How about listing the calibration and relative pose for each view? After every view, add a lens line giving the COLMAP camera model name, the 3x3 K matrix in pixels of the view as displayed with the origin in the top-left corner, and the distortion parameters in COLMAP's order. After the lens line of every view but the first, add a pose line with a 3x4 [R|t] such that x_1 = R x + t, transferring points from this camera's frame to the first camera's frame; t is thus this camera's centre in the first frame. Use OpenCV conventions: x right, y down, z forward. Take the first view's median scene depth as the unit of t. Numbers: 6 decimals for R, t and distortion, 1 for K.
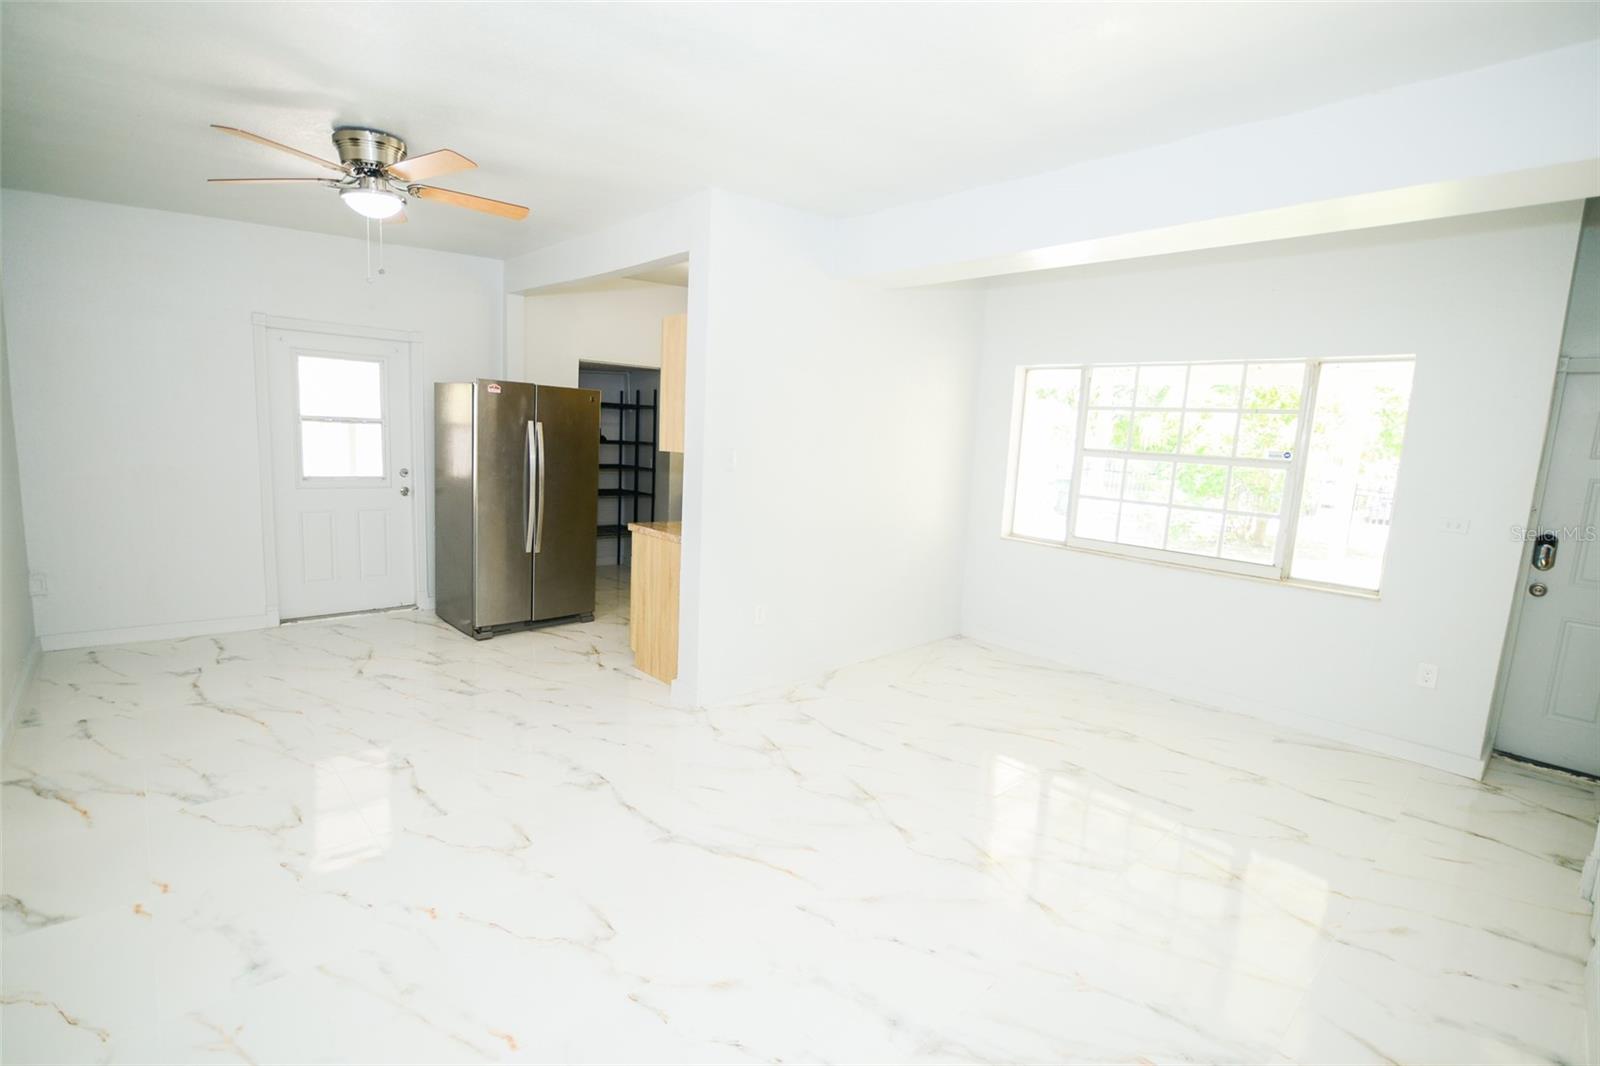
lens RADIAL K [[721.1, 0, 797.5], [0, 721.1, 542.0], [0, 0, 1]] dist [-0.023005, 0.000103]
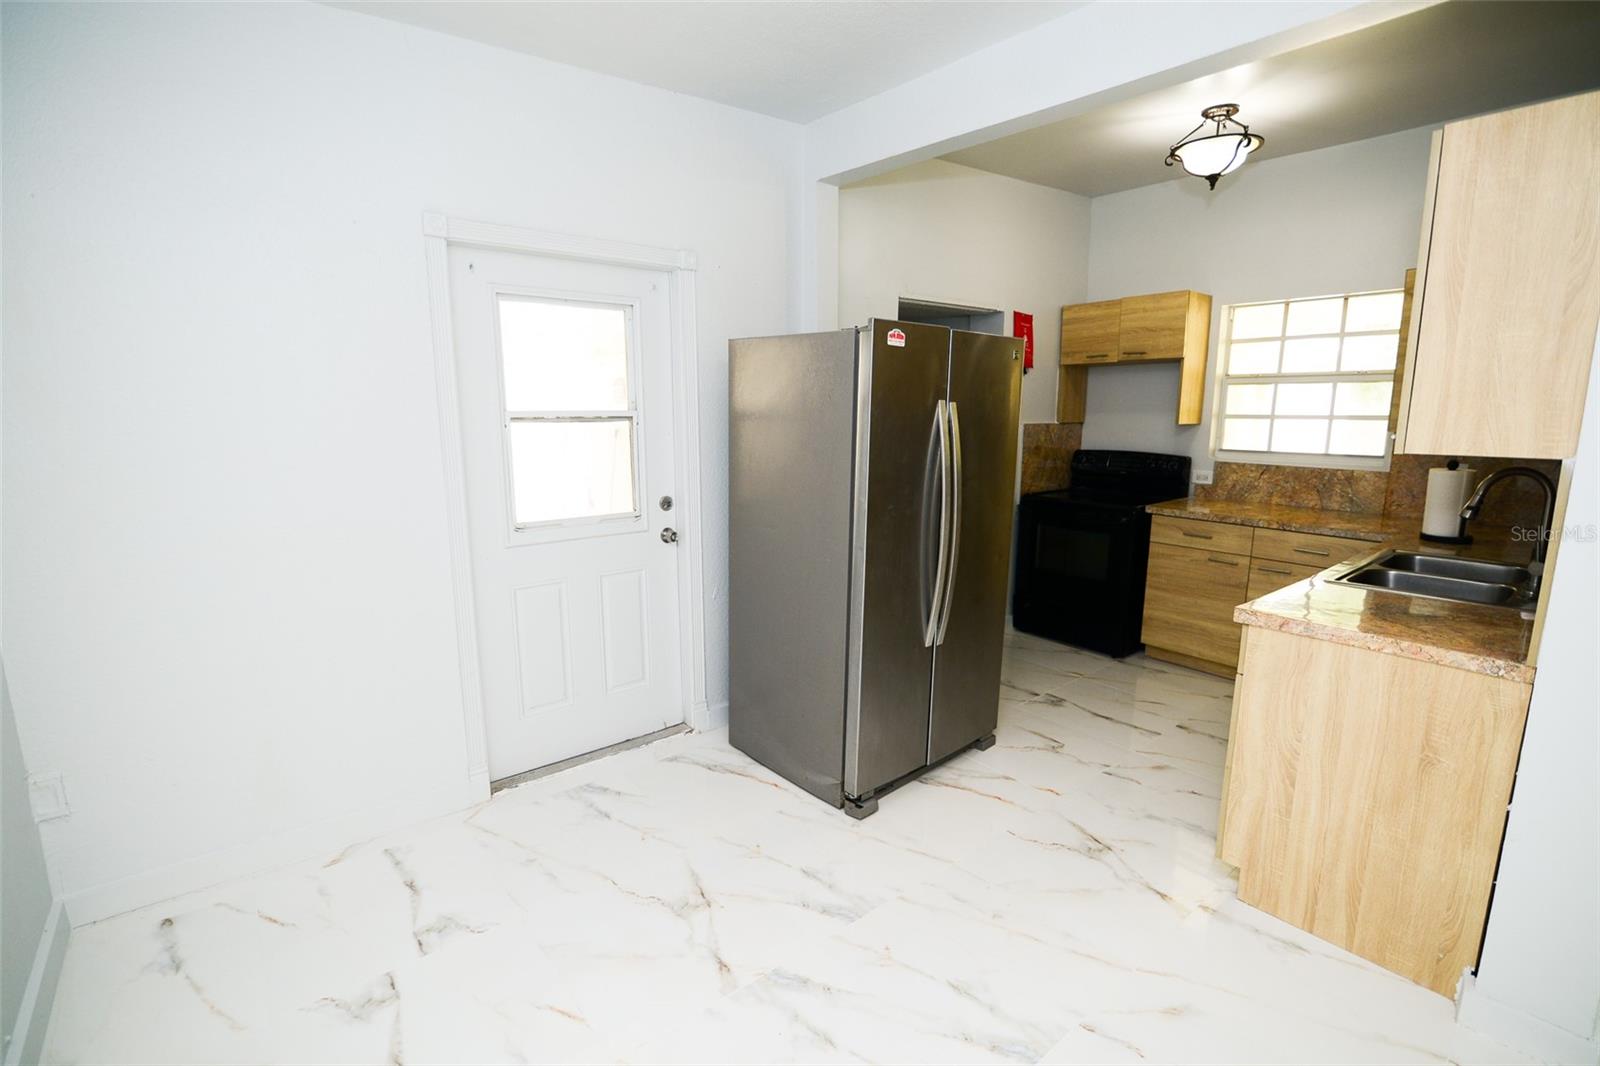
lens RADIAL K [[727.3, 0, 800.0], [0, 727.3, 533.0], [0, 0, 1]] dist [-0.024029, 0.001758]
pose [[0.996776, -0.041015, -0.068965, -0.438269], [0.043048, 0.998673, 0.028255, -0.091956], [0.067715, -0.031132, 0.997219, 0.462156]]
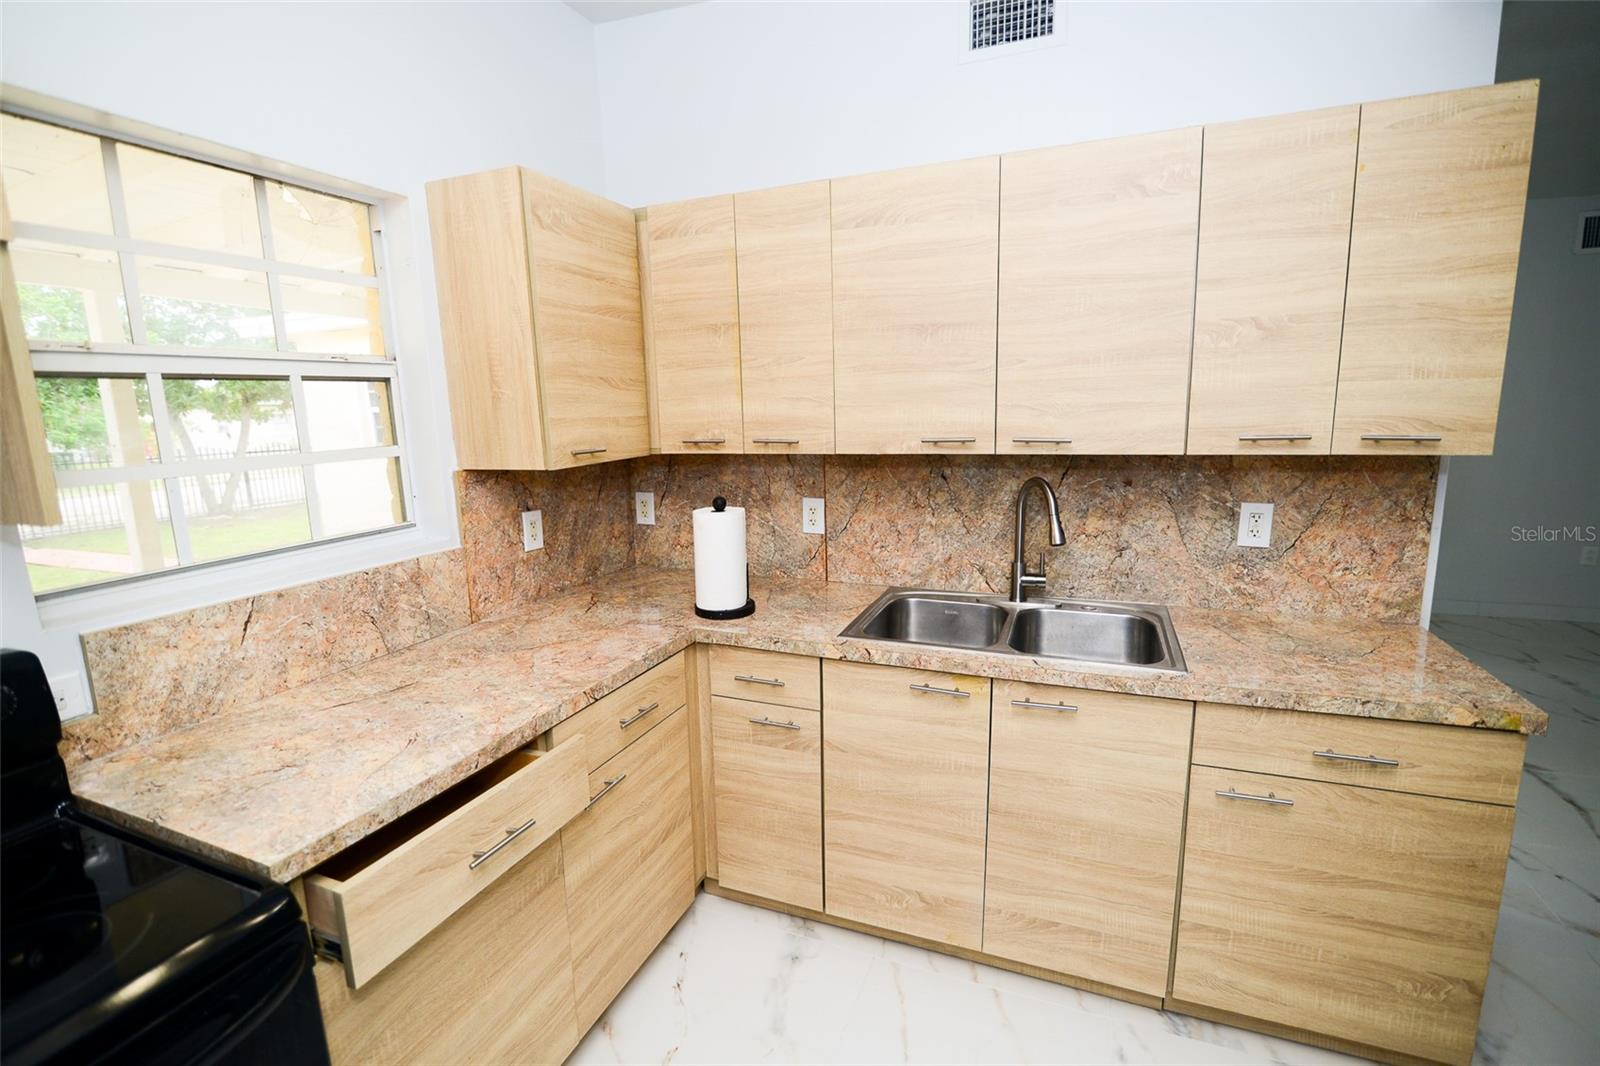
lens RADIAL K [[731.1, 0, 798.2], [0, 731.1, 527.2], [0, 0, 1]] dist [-0.026140, -0.000109]
pose [[-0.417927, -0.190735, 0.888233, -0.310851], [0.132613, 0.954431, 0.267347, -0.206668], [-0.898750, 0.229523, -0.373589, 1.257290]]
